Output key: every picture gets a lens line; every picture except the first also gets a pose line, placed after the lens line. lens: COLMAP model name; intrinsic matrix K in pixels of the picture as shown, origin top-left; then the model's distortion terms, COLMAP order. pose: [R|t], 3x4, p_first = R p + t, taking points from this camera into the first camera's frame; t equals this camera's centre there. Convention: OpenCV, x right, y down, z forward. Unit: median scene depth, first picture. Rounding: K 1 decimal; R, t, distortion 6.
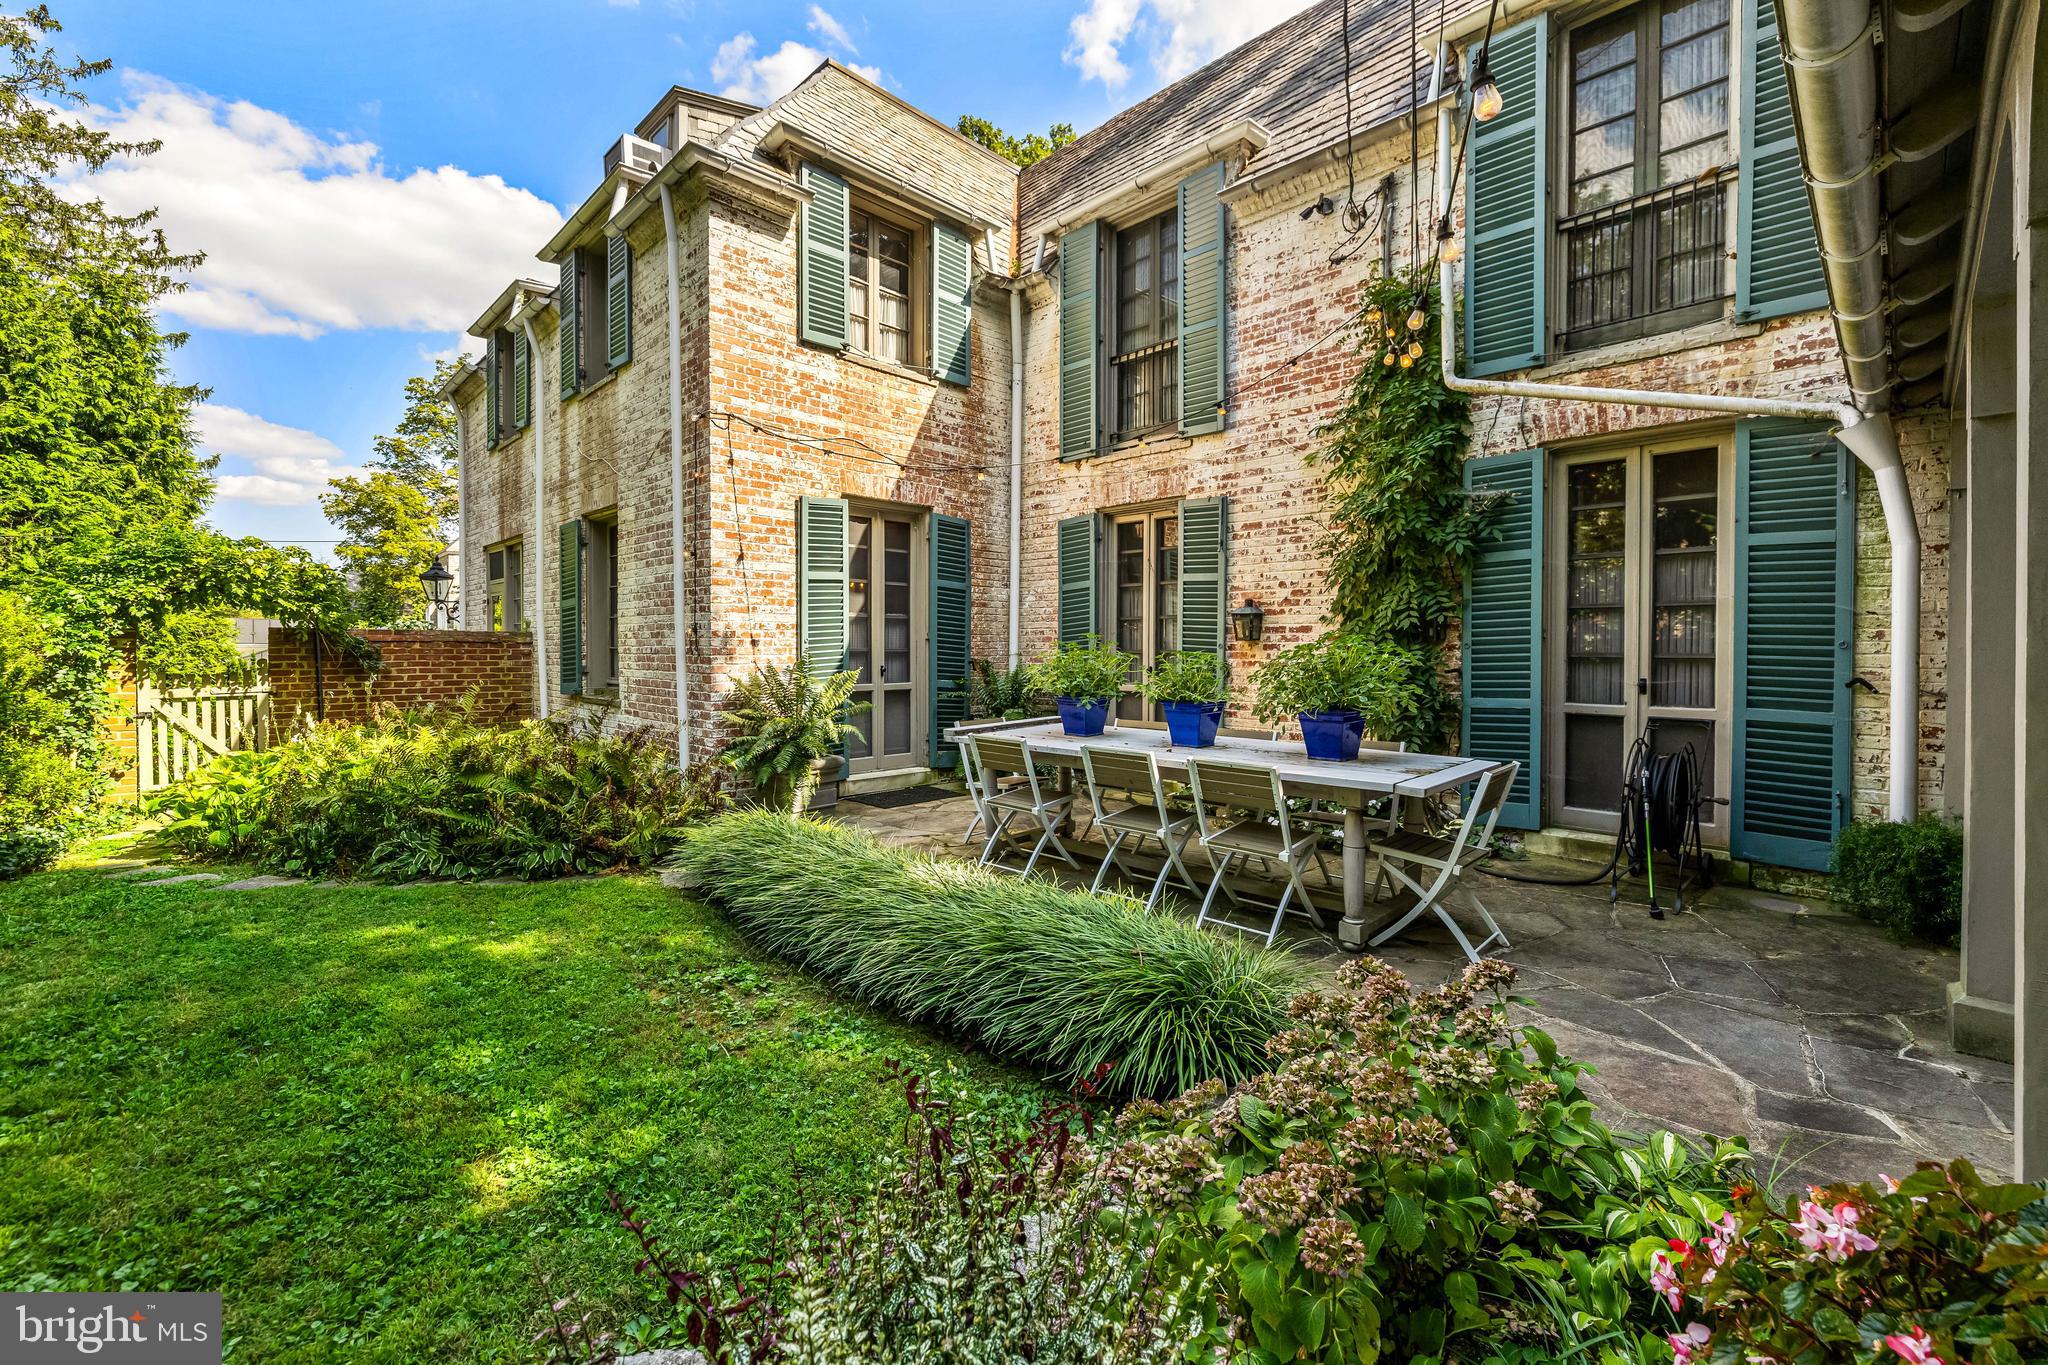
lens RADIAL K [[859.0, 0, 1014.1], [0, 859.0, 660.9], [0, 0, 1]] dist [0.002353, 0.000490]
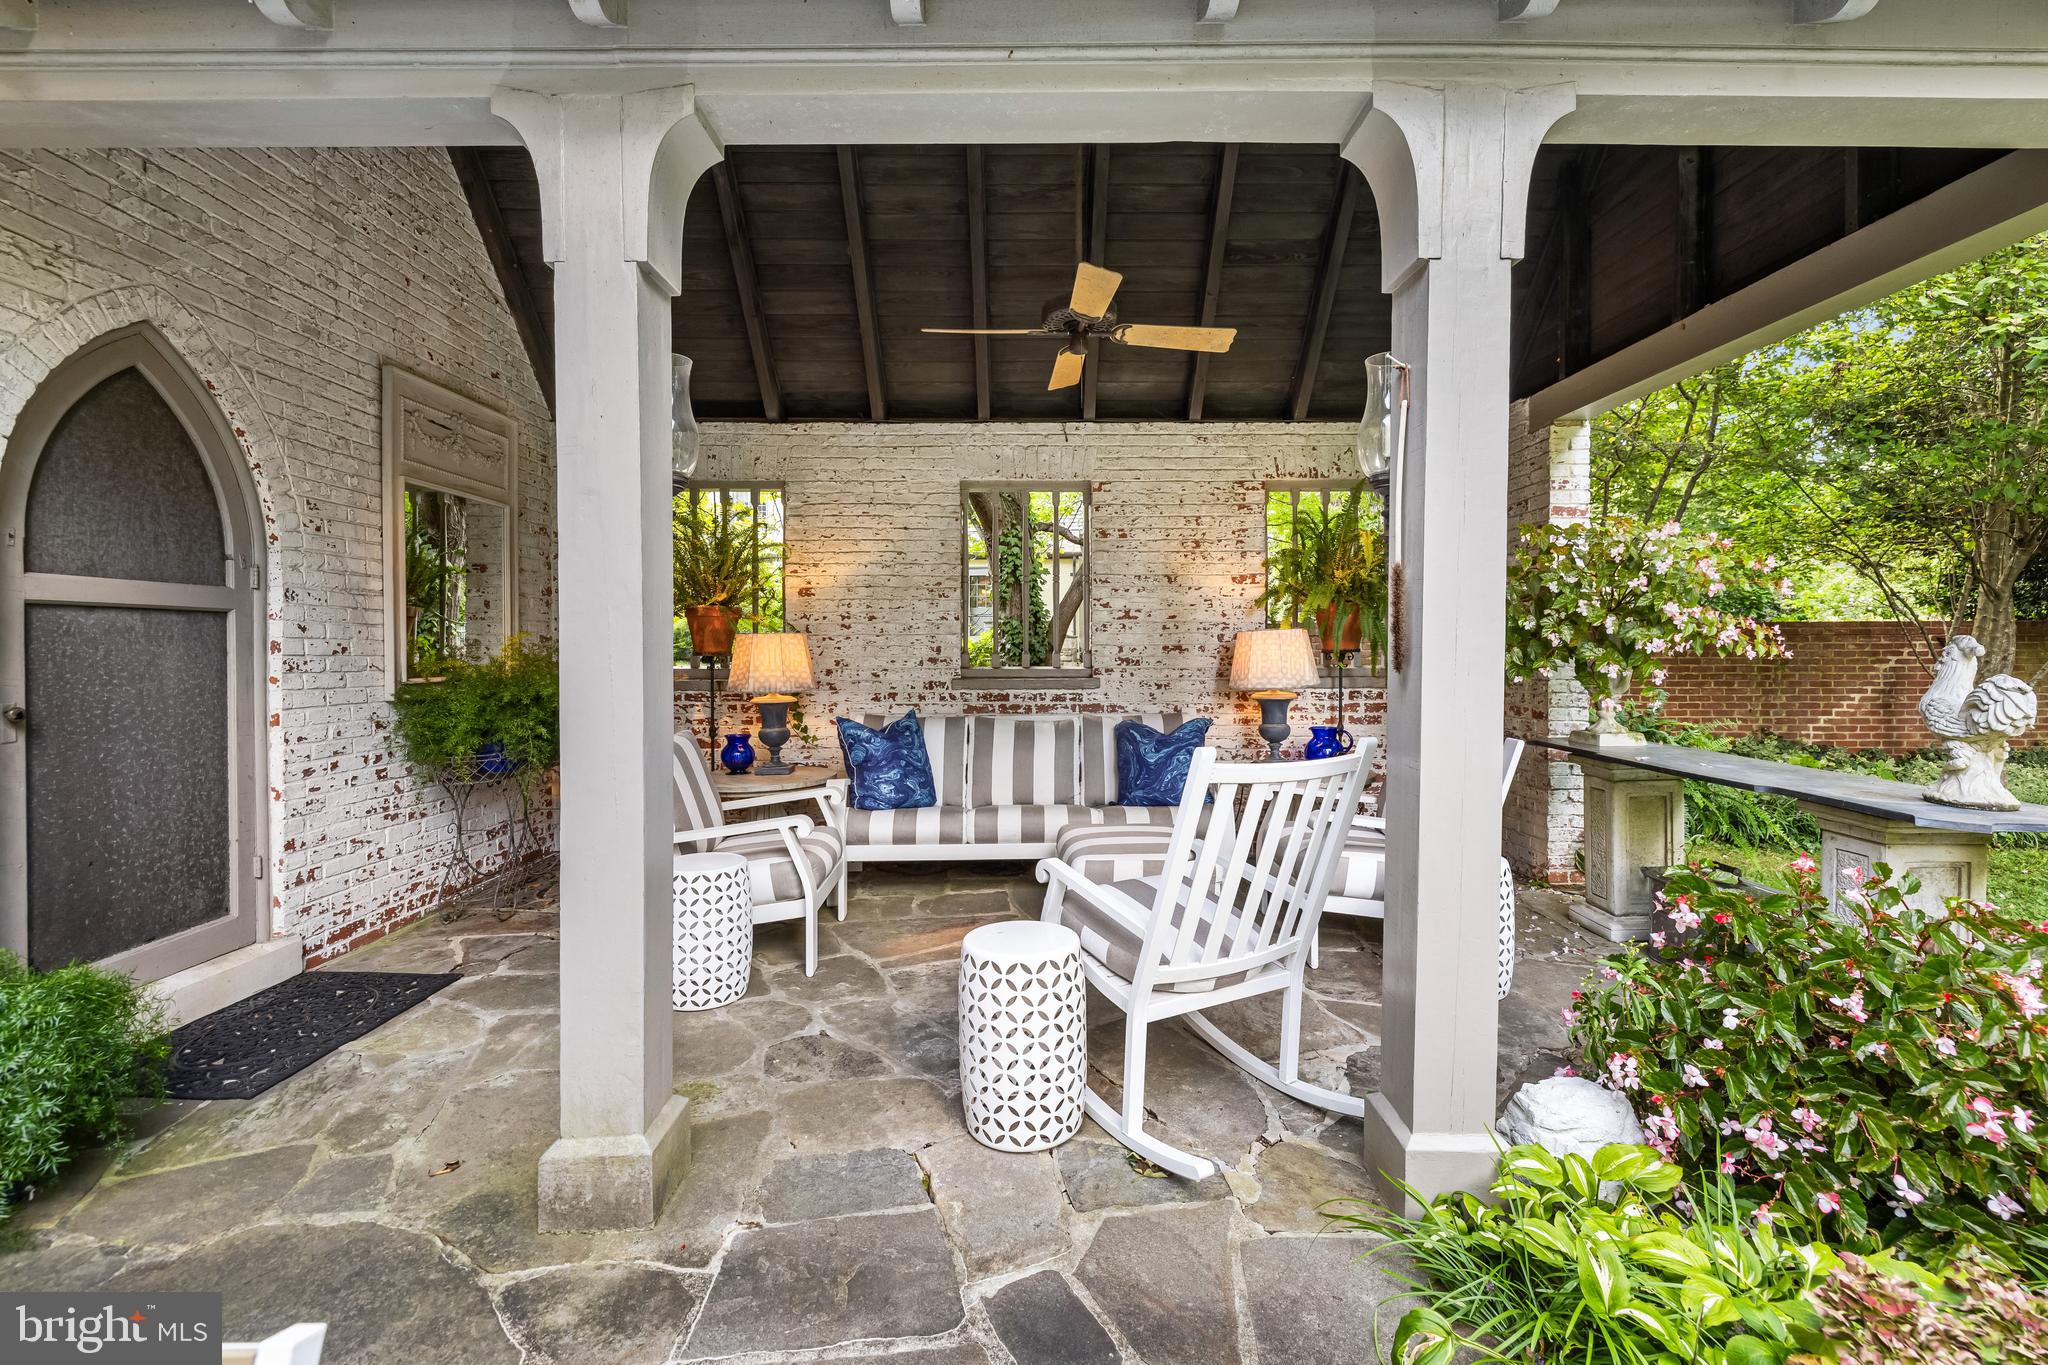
lens RADIAL K [[859.0, 0, 1016.1], [0, 859.0, 659.7], [0, 0, 1]] dist [0.002353, 0.000490]
pose [[-0.711650, -0.005907, 0.702509, 0.177389], [0.010677, 0.999758, 0.019223, 0.005233], [-0.702453, 0.021181, -0.711415, 0.509746]]
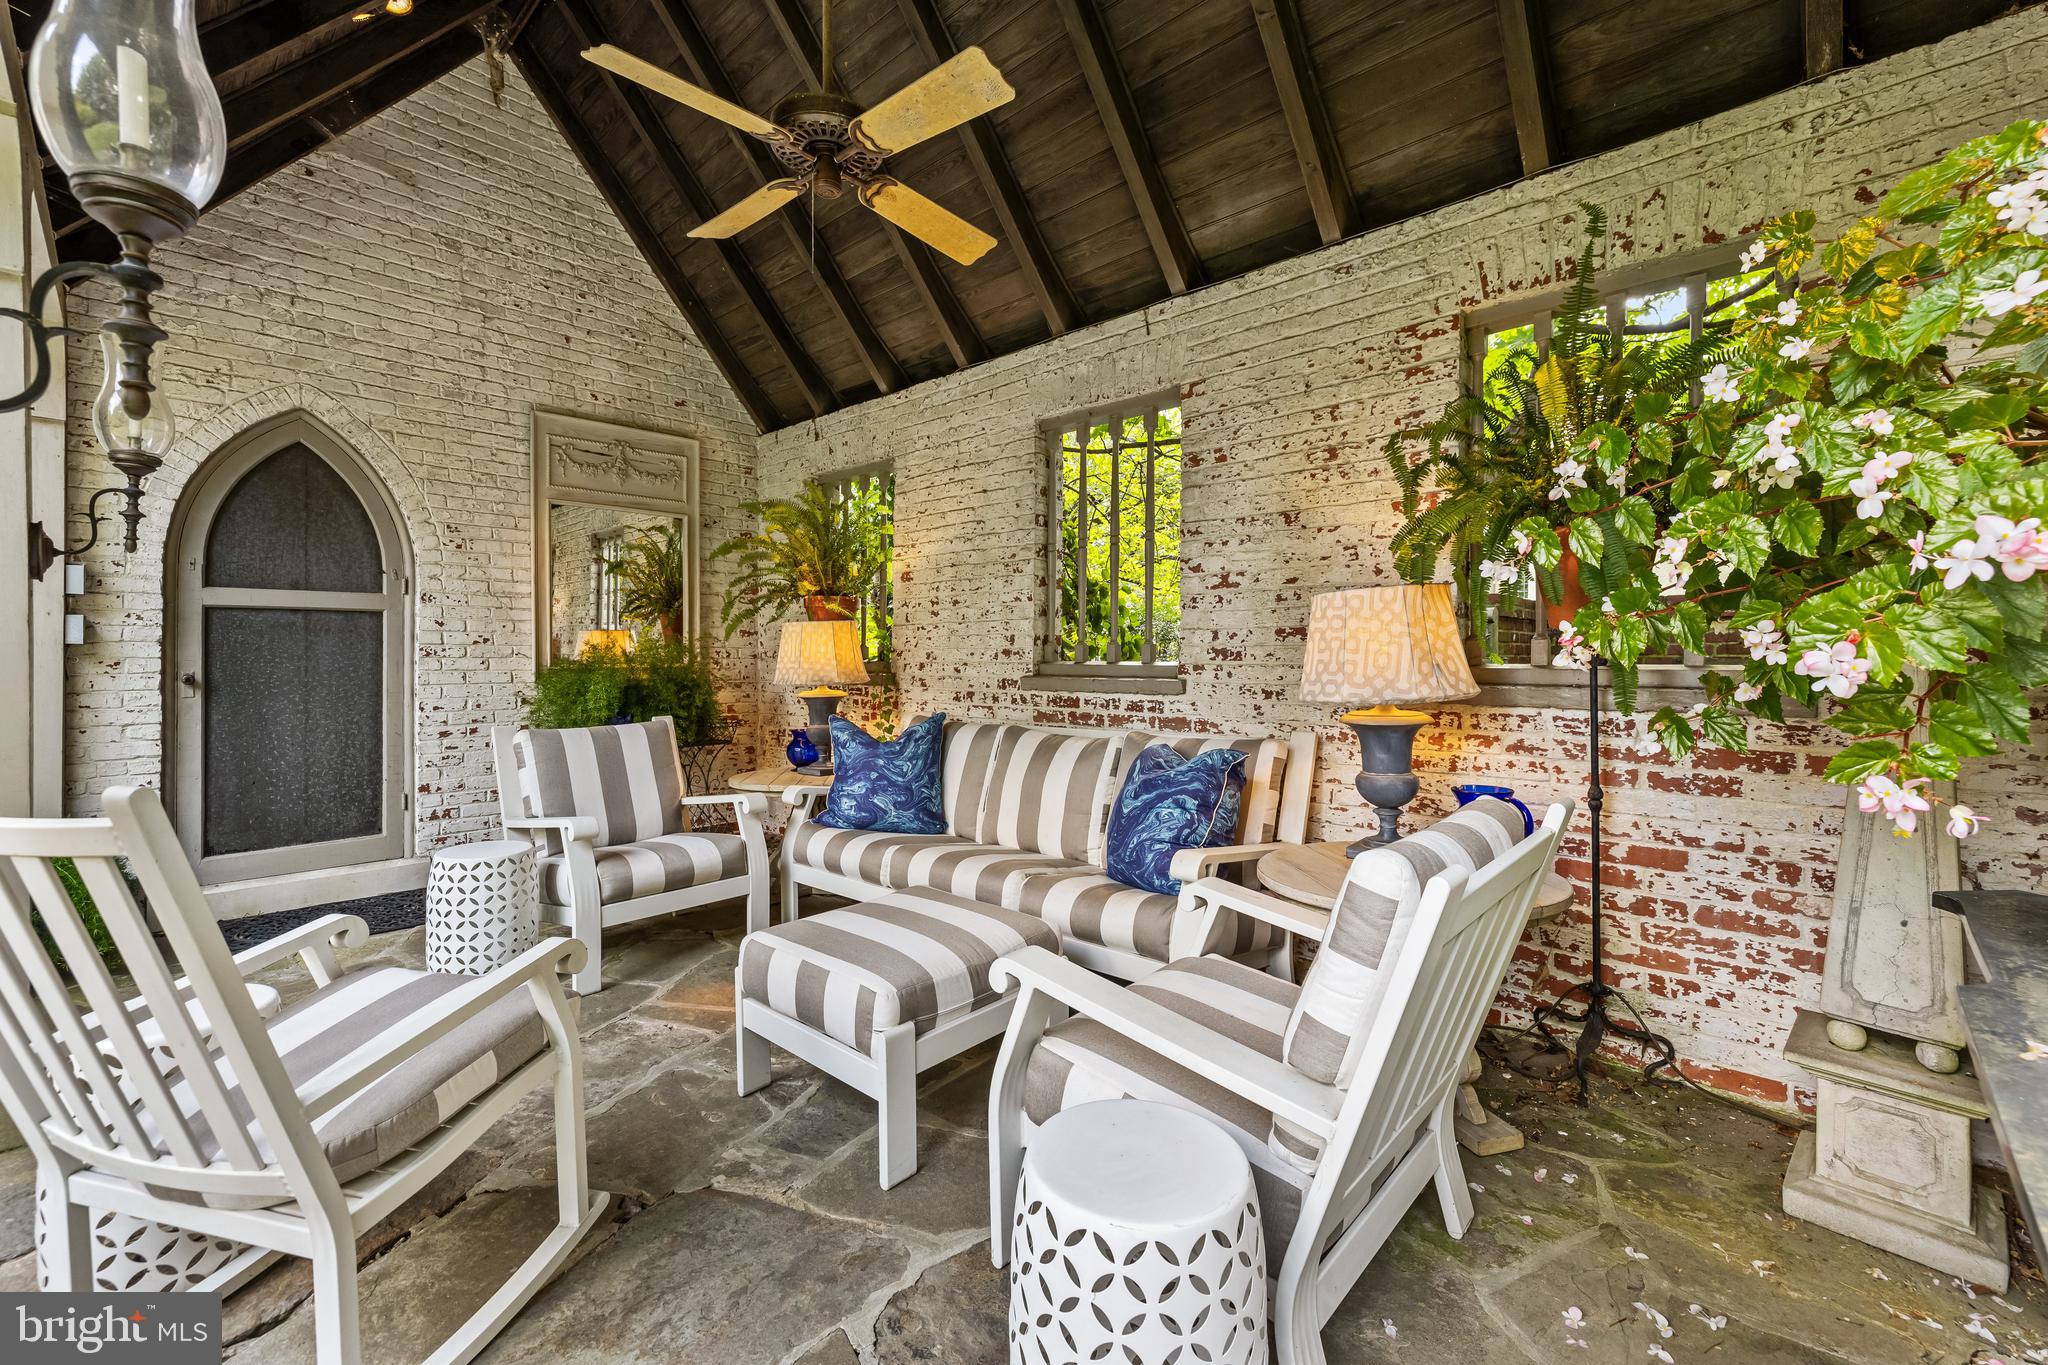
lens RADIAL K [[859.0, 0, 1015.0], [0, 859.0, 660.7], [0, 0, 1]] dist [0.002353, 0.000490]
pose [[-0.030502, -0.005443, 0.999520, 0.159551], [0.012317, 0.999907, 0.005821, 0.021079], [-0.999459, 0.012489, -0.030432, 0.056593]]
